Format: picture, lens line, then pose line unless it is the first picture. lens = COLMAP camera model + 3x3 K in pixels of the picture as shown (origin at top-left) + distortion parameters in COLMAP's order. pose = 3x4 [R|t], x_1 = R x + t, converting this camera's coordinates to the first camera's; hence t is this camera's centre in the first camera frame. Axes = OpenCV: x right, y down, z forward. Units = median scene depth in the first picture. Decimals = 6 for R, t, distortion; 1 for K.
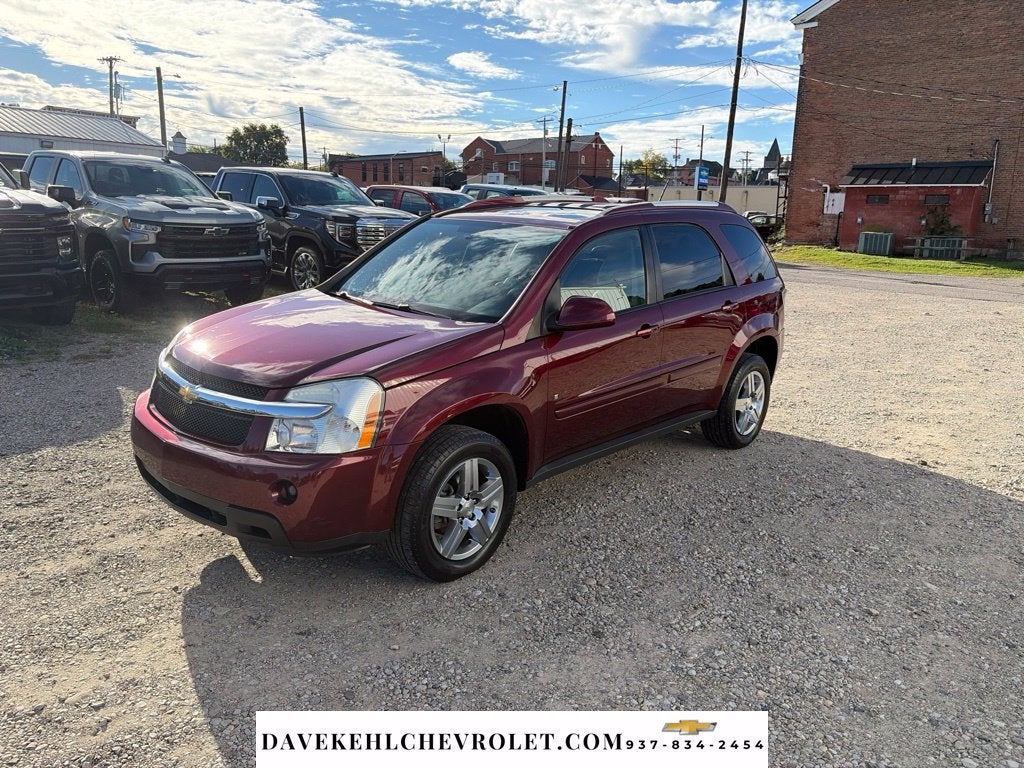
lens RADIAL K [[778.9, 0, 515.5], [0, 778.9, 385.5], [0, 0, 1]] dist [0.026922, -0.038807]
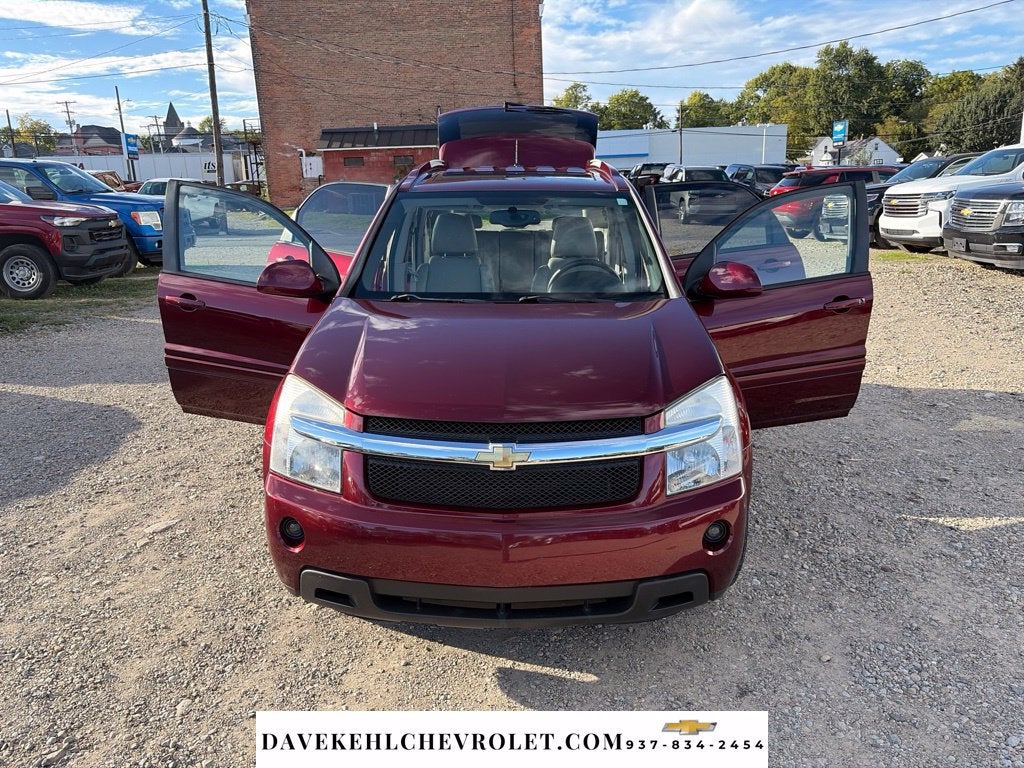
lens RADIAL K [[778.9, 0, 504.4], [0, 778.9, 381.8], [0, 0, 1]] dist [0.026922, -0.038807]
pose [[0.757653, -0.209123, 0.618247, -0.617211], [0.186889, 0.977125, 0.101485, -0.091560], [-0.625327, 0.038653, 0.779405, 0.336259]]
